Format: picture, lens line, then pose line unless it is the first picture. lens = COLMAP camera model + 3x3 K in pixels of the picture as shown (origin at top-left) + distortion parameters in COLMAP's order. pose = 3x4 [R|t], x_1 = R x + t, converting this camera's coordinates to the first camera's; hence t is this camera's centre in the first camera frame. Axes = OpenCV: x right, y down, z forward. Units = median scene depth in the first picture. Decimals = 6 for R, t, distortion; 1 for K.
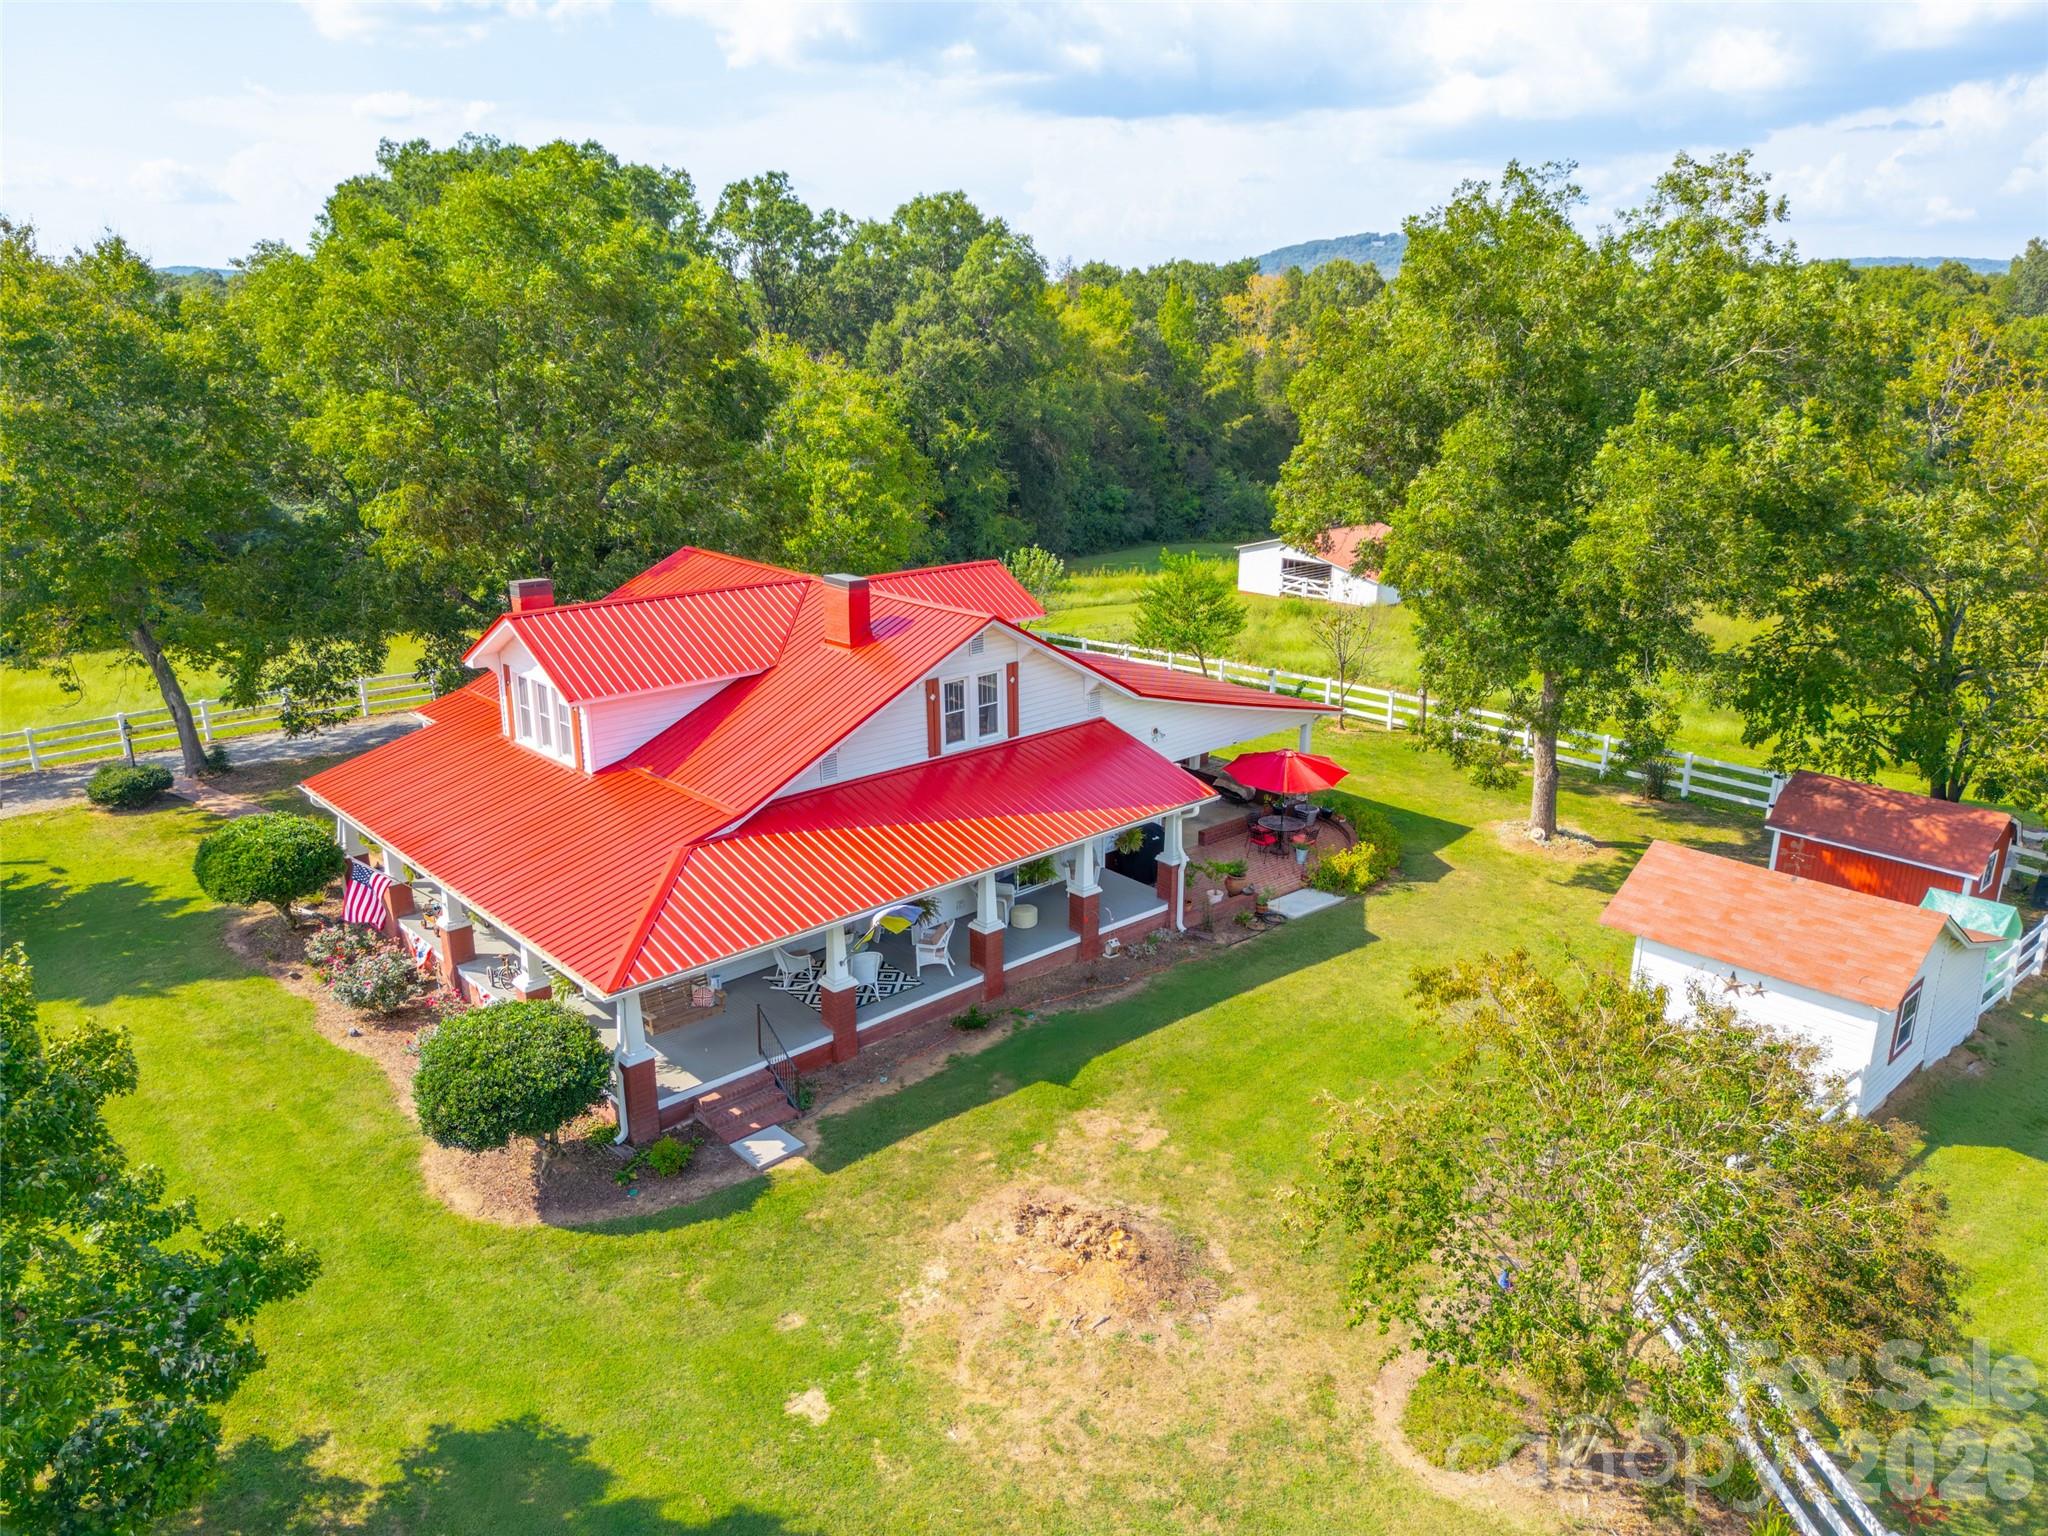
lens RADIAL K [[1447.2, 0, 1024.0], [0, 1447.2, 768.0], [0, 0, 1]] dist [0.037217, -0.000635]
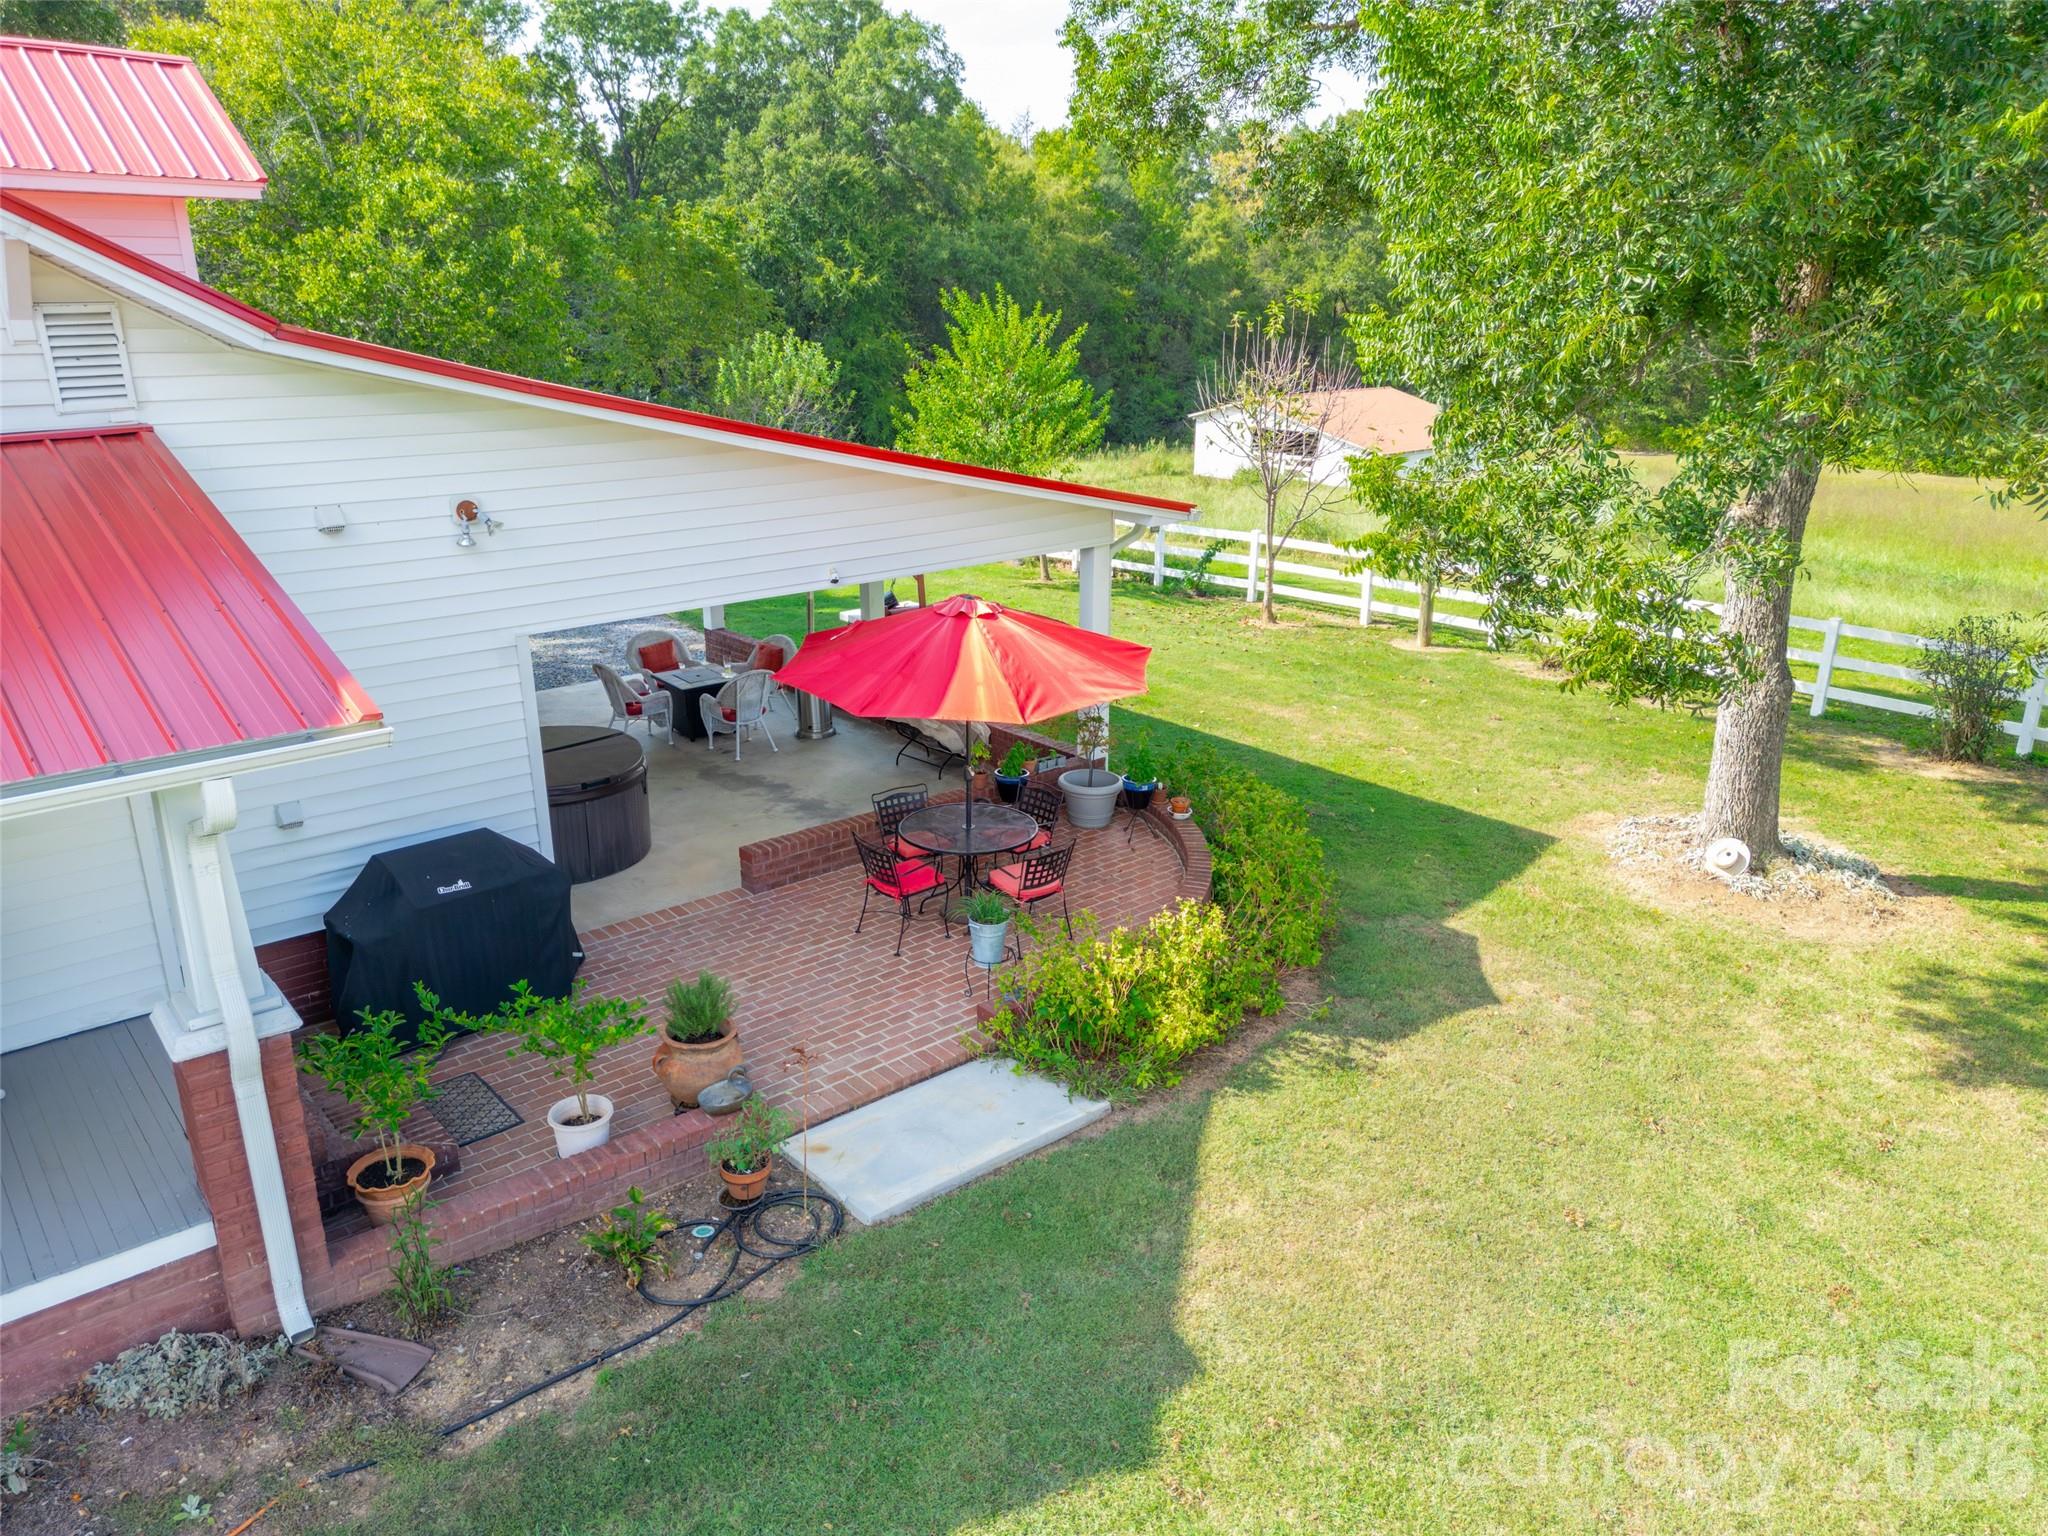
lens RADIAL K [[1447.2, 0, 1024.0], [0, 1447.2, 768.0], [0, 0, 1]] dist [0.037217, -0.000635]
pose [[0.999879, 0.007397, -0.013655, 0.183074], [-0.006988, 0.999533, 0.029762, 0.014221], [0.013868, -0.029663, 0.999464, 0.634185]]
